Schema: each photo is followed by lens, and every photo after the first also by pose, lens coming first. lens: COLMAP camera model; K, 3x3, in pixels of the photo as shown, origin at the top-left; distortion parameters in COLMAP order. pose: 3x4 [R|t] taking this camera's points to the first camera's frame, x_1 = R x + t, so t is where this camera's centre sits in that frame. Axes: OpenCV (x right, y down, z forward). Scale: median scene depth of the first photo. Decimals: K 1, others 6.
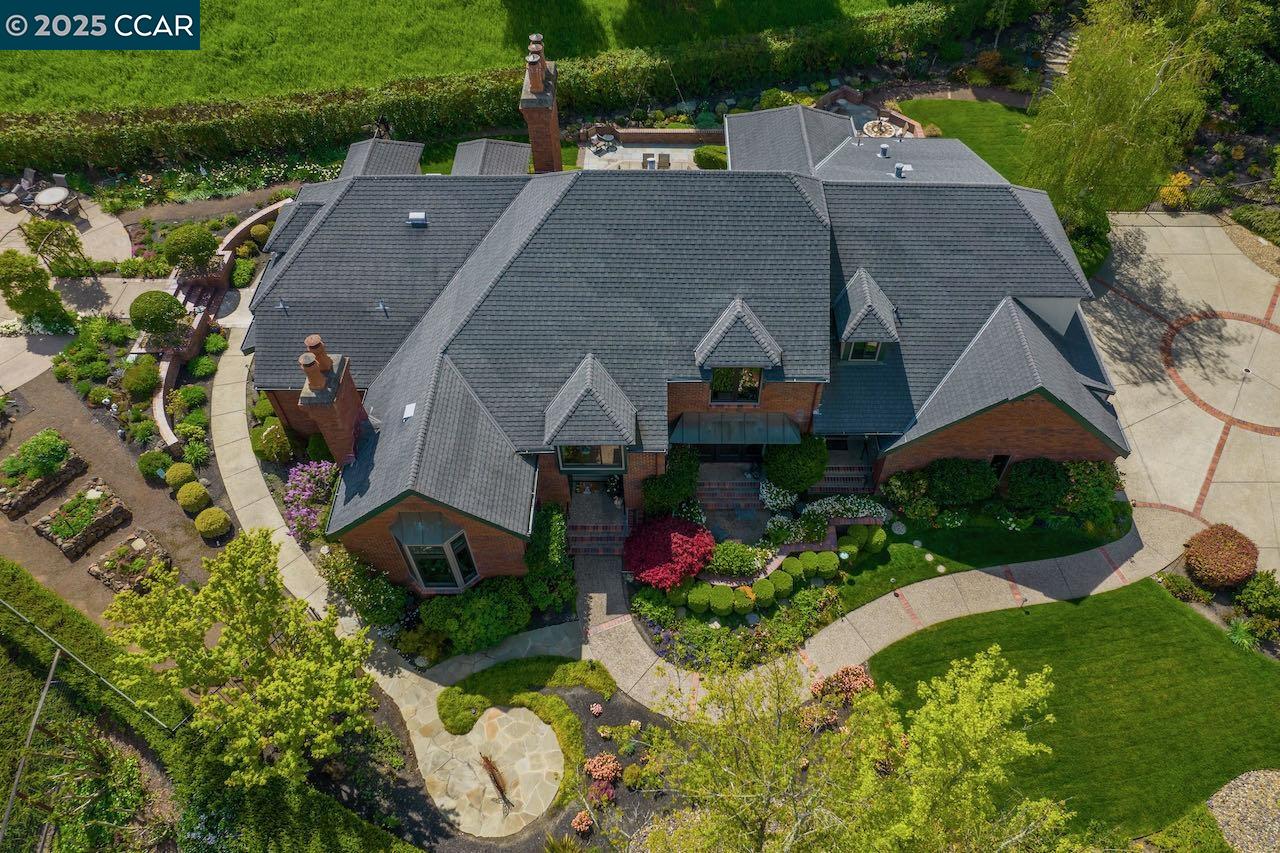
lens RADIAL K [[795.7, 0, 668.1], [0, 795.7, 467.7], [0, 0, 1]] dist [-0.072147, 0.051383]
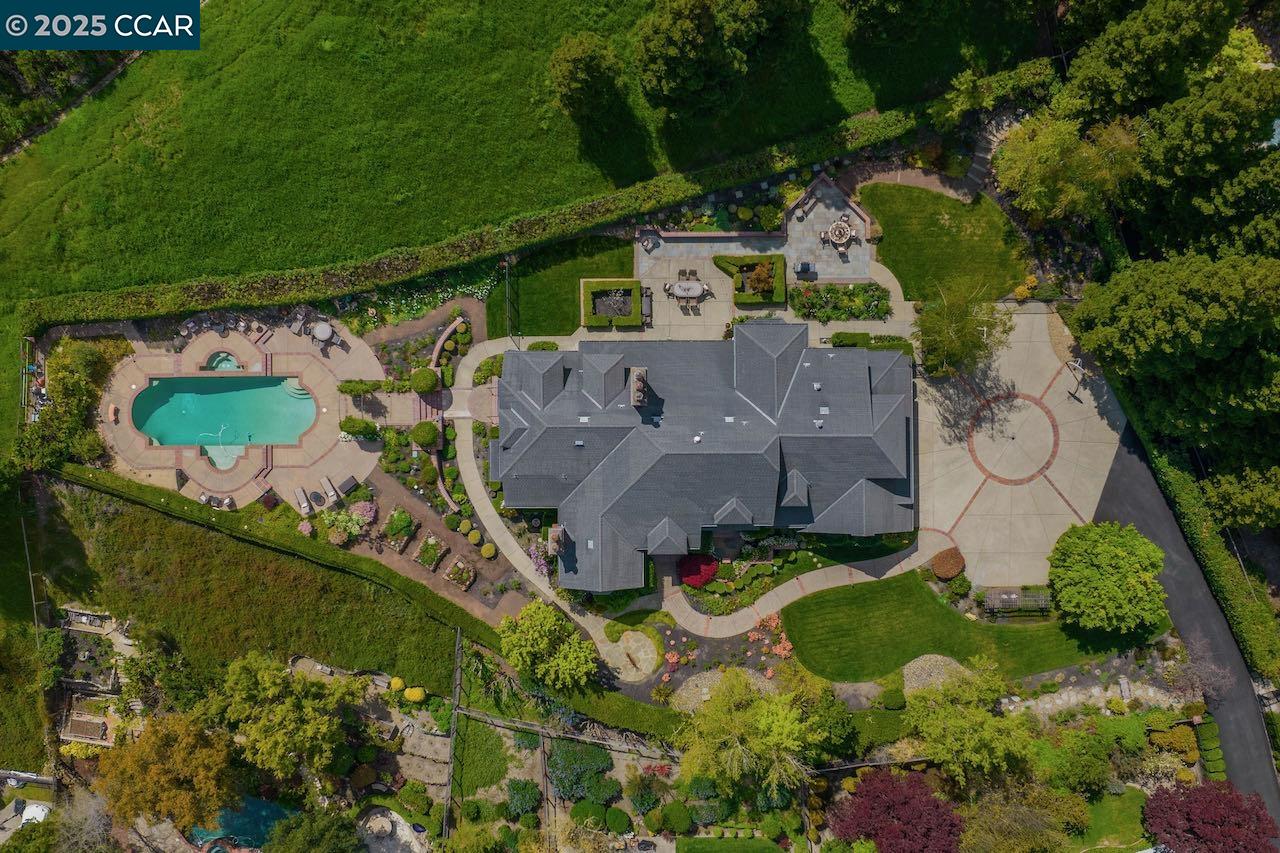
lens RADIAL K [[827.0, 0, 630.3], [0, 827.0, 429.8], [0, 0, 1]] dist [-0.072099, 0.064544]
pose [[0.999858, -0.002377, -0.016706, -0.150604], [0.011015, 0.841915, 0.539498, -1.486311], [0.012783, -0.539606, 0.841821, -0.769379]]
